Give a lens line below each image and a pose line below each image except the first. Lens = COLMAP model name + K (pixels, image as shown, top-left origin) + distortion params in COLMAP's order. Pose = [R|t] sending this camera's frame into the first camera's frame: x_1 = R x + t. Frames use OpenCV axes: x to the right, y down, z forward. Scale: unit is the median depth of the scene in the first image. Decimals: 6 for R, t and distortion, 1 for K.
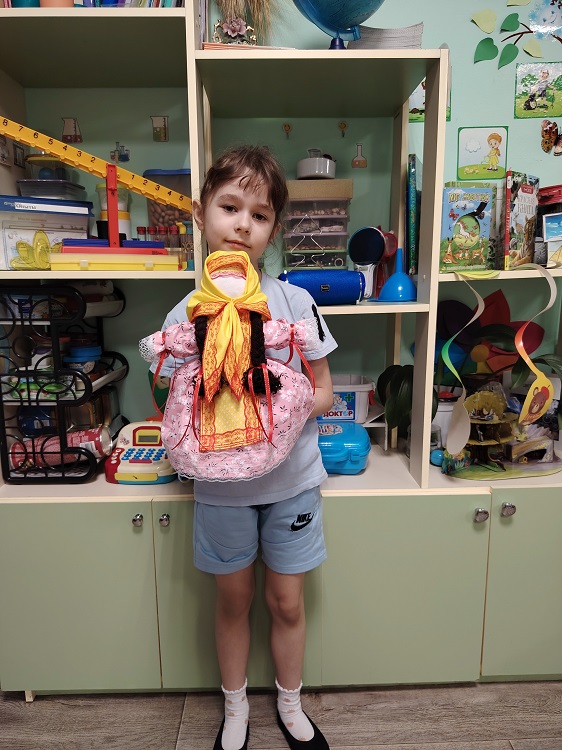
lens RADIAL K [[554.6, 0, 281.0], [0, 554.6, 375.0], [0, 0, 1]] dist [0.005251, -0.001153]
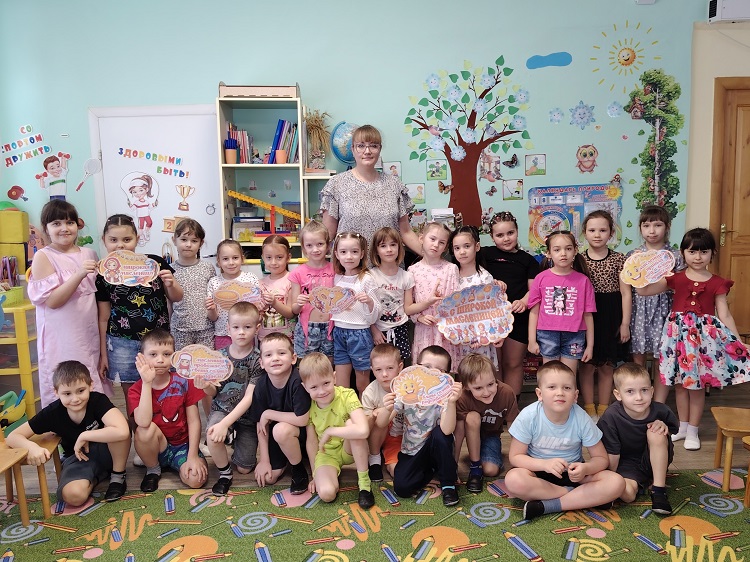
lens RADIAL K [[714.8, 0, 375.0], [0, 714.8, 281.0], [0, 0, 1]] dist [0.247204, -0.505781]
pose [[0.999110, -0.003011, -0.042073, 0.362927], [-0.001103, 0.995244, -0.097405, 0.357324], [0.042166, 0.097365, 0.994355, -2.530385]]
